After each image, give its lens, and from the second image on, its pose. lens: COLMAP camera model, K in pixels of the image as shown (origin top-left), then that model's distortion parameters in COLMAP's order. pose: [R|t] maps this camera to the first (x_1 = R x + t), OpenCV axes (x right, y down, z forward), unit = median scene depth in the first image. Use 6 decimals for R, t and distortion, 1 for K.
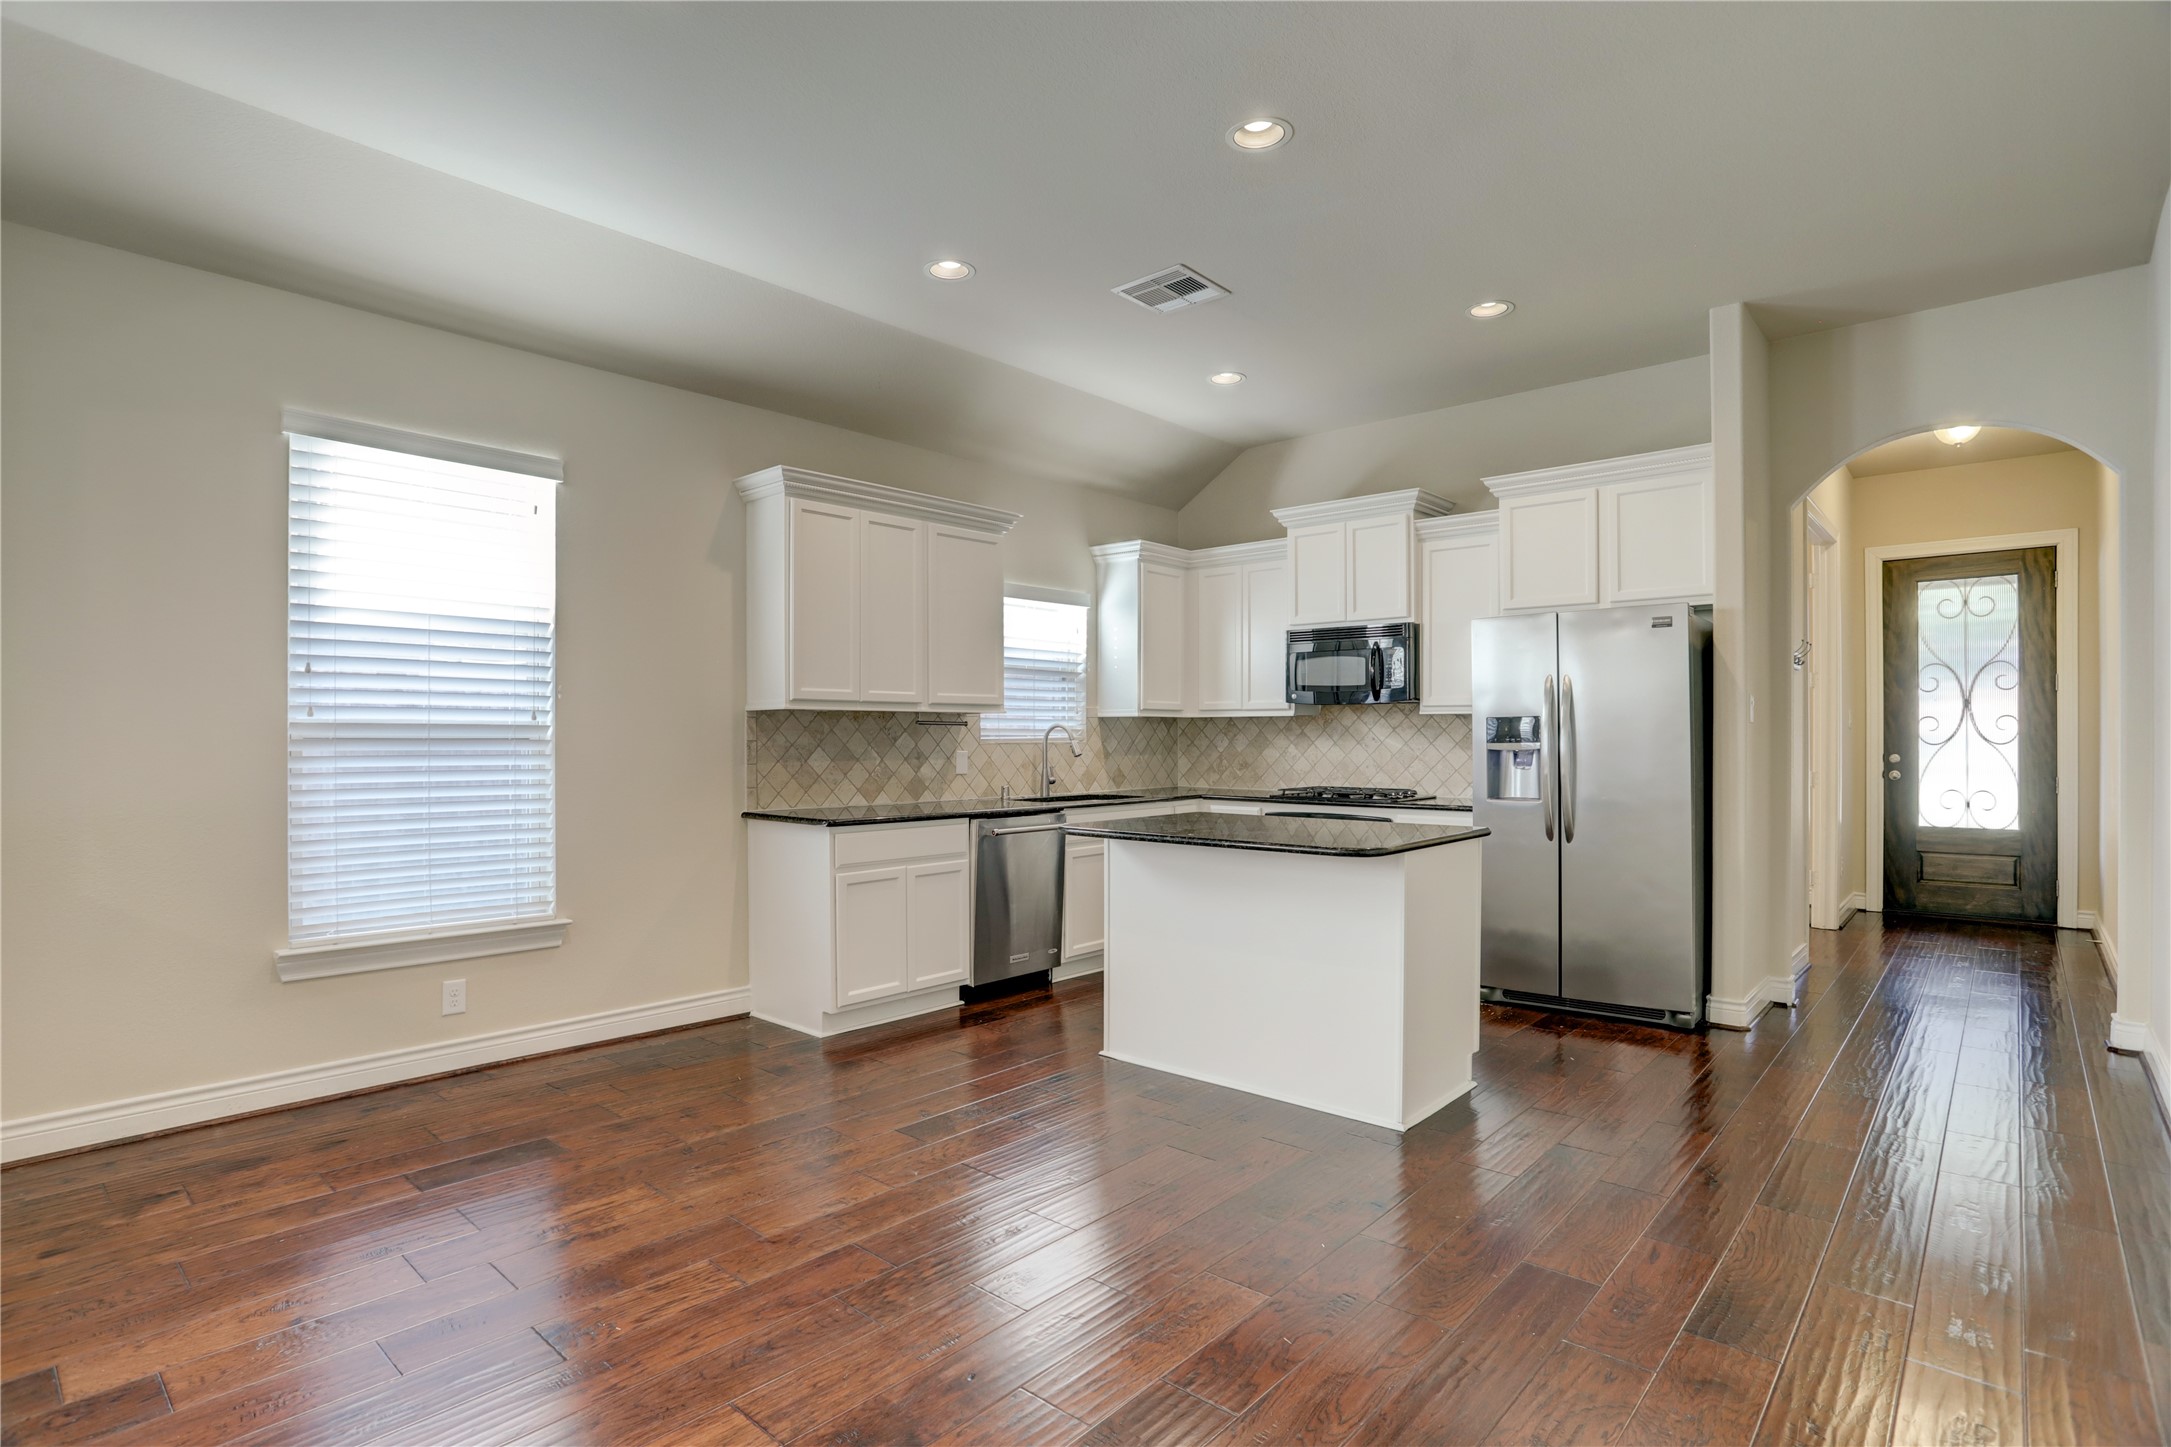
lens RADIAL K [[1078.8, 0, 1079.3], [0, 1078.8, 738.1], [0, 0, 1]] dist [-0.046279, 0.017158]
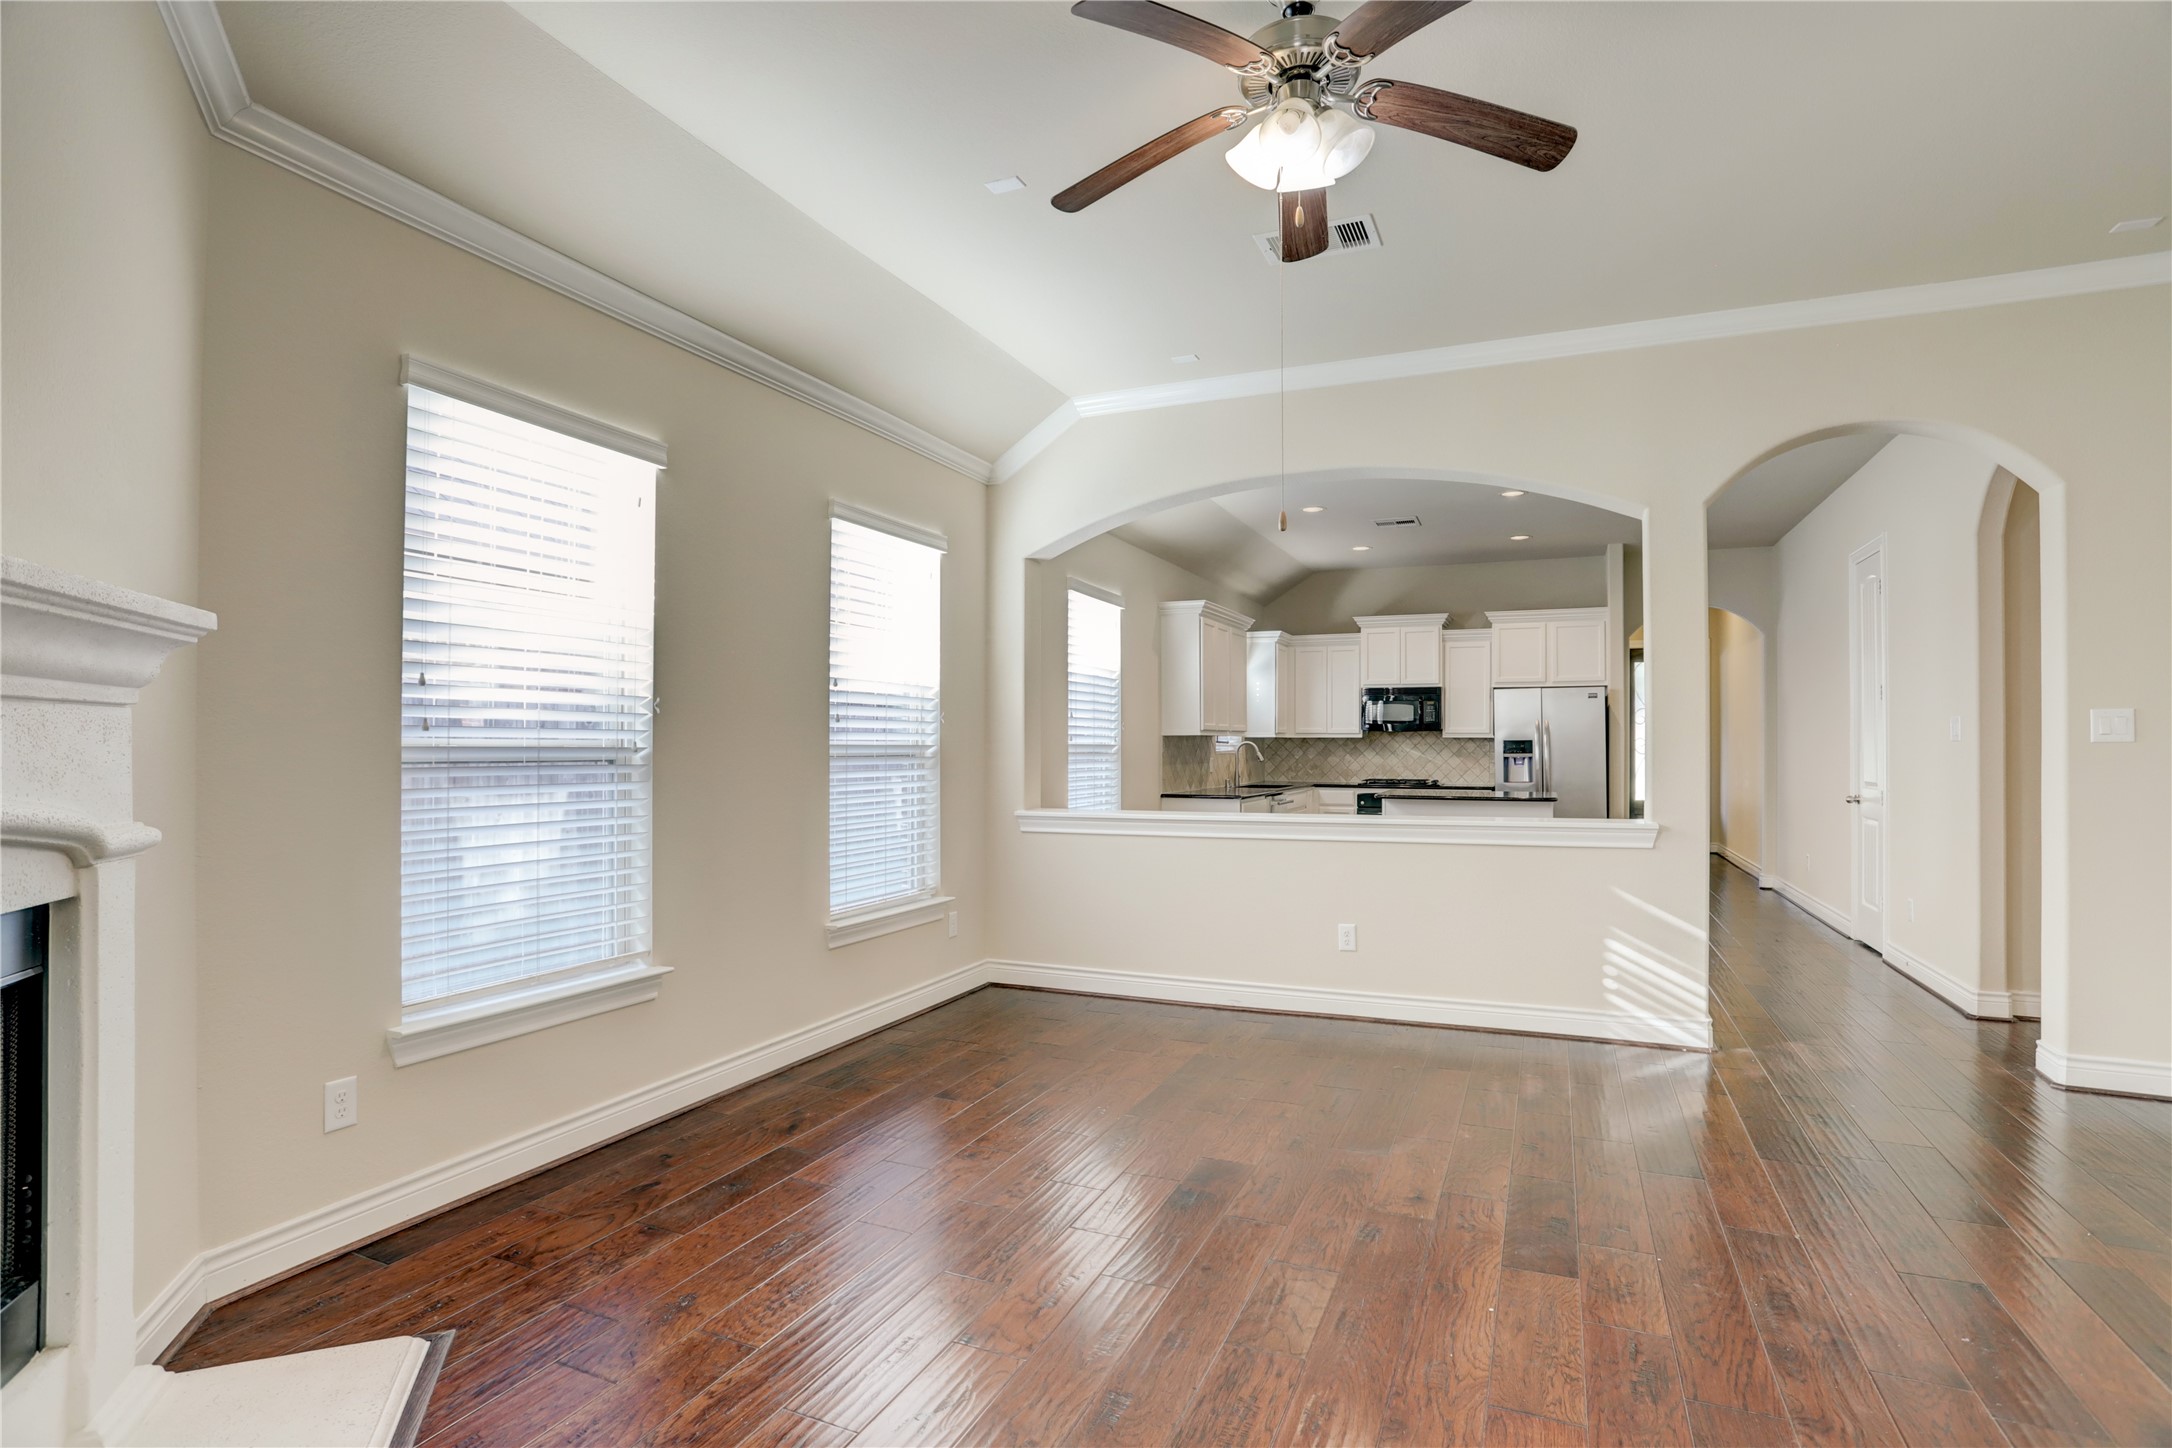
lens RADIAL K [[1079.3, 0, 1089.7], [0, 1079.3, 724.2], [0, 0, 1]] dist [-0.046279, 0.017158]
pose [[0.946195, 0.006963, 0.323521, -0.894227], [-0.000444, 0.999795, -0.020222, -0.008192], [-0.323596, 0.018990, 0.946005, -0.555822]]
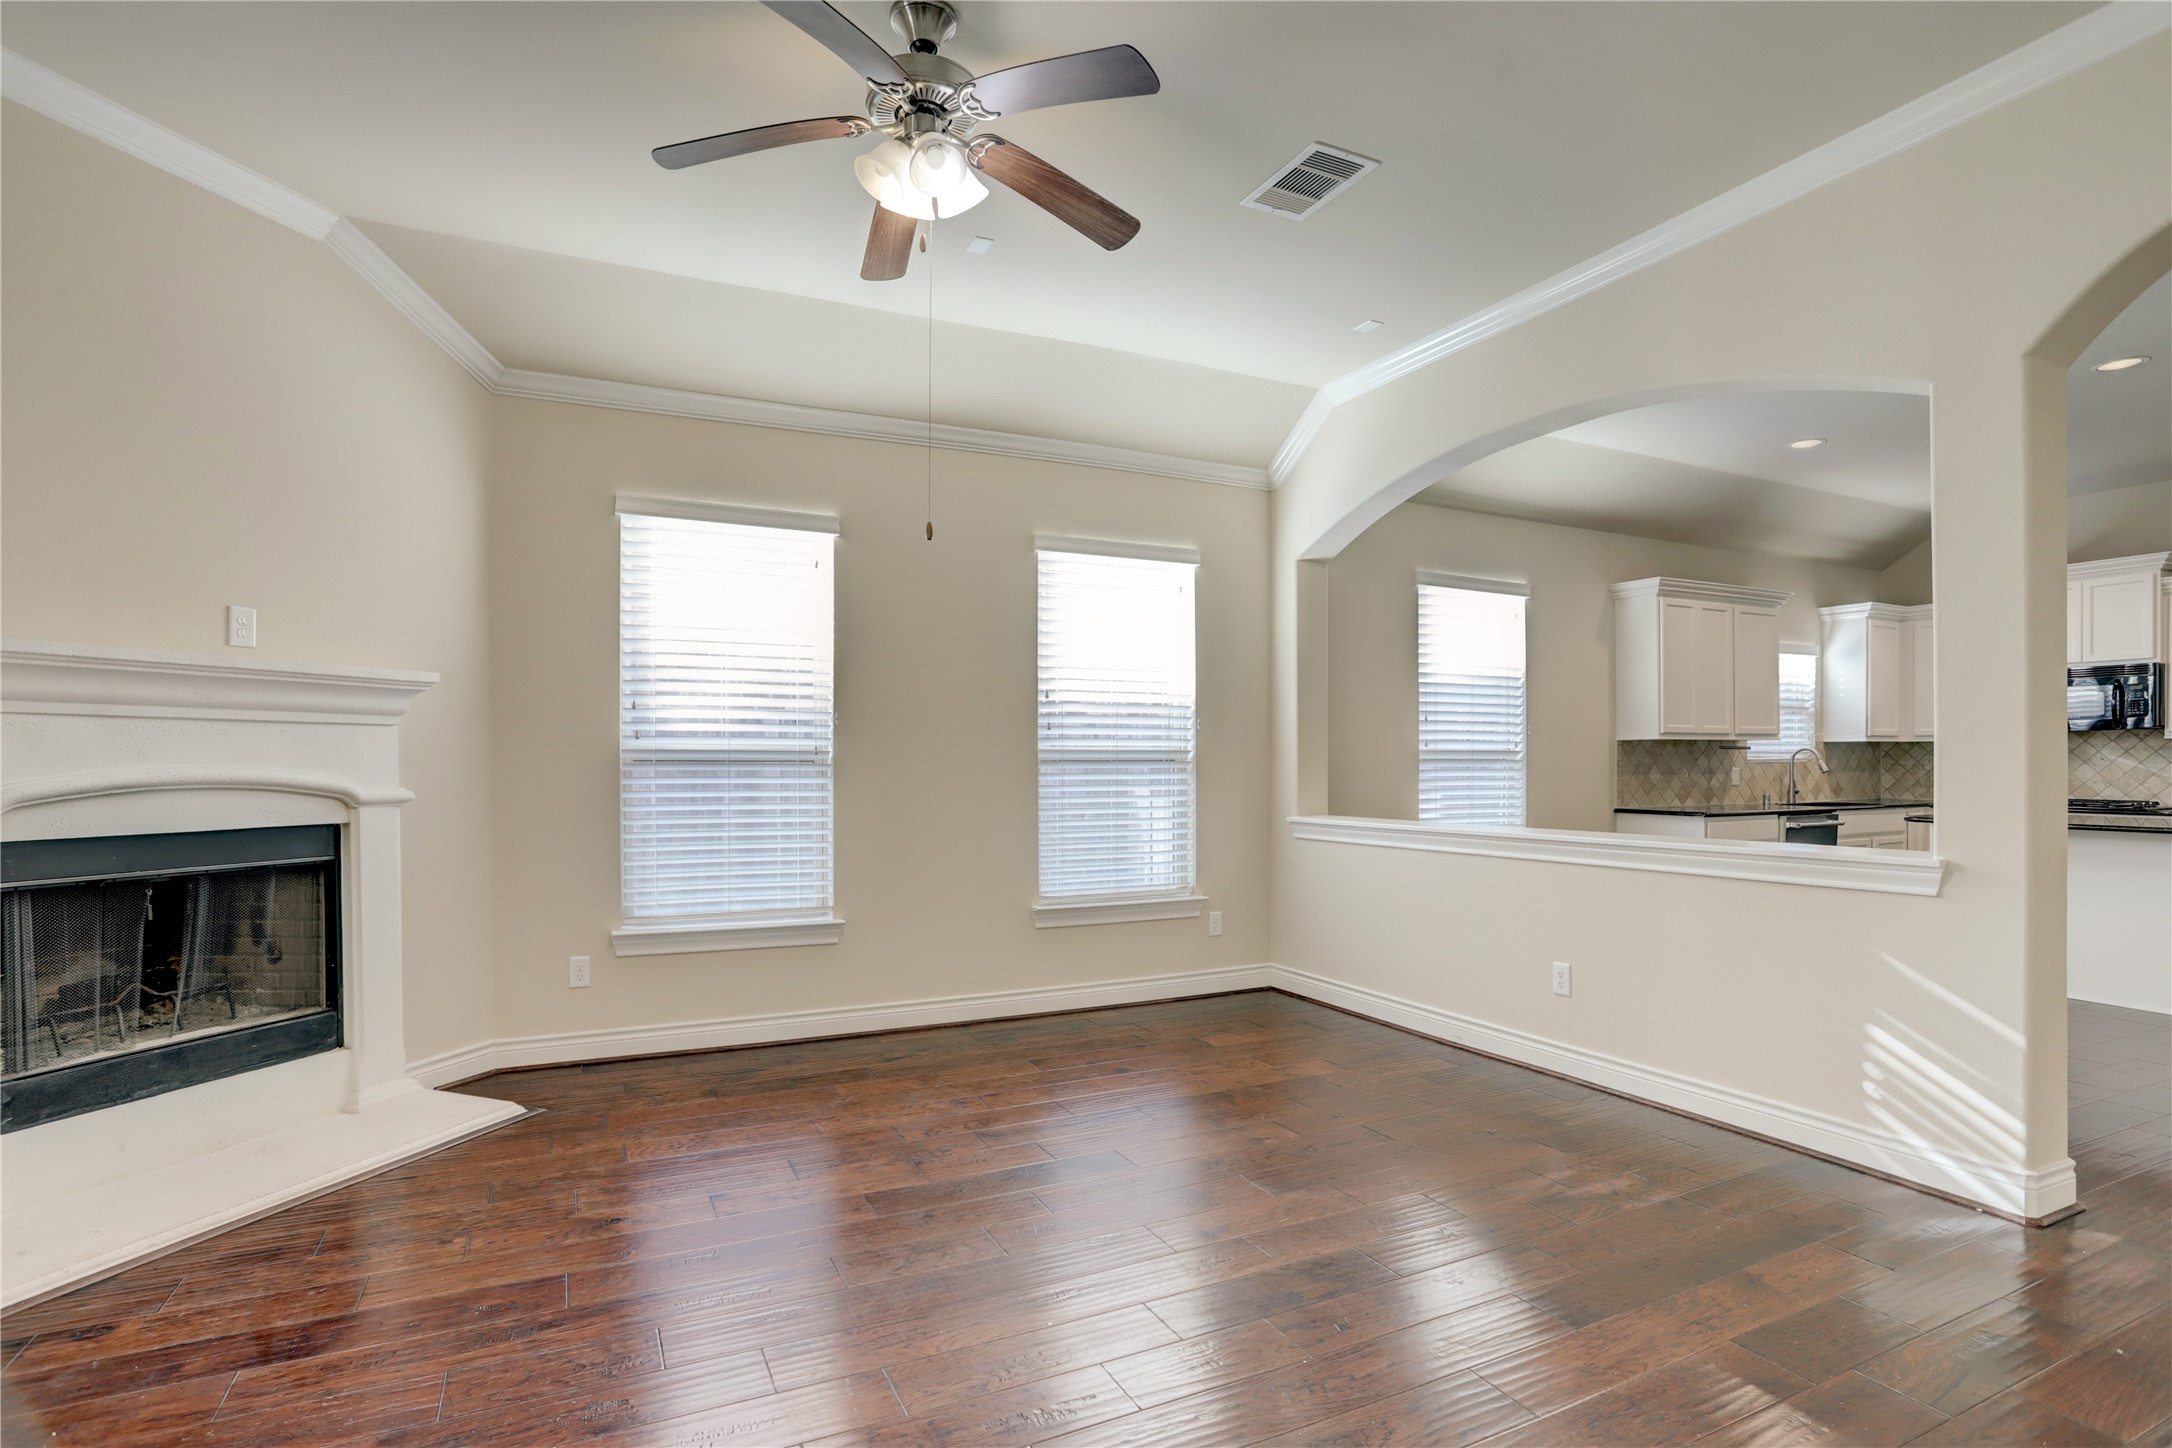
lens RADIAL K [[1079.3, 0, 1087.0], [0, 1079.3, 754.5], [0, 0, 1]] dist [-0.046279, 0.017158]
pose [[0.929723, -0.002399, -0.368251, -0.404204], [0.000655, 0.999988, -0.004861, 0.000715], [0.368258, 0.004278, 0.929714, -0.579127]]
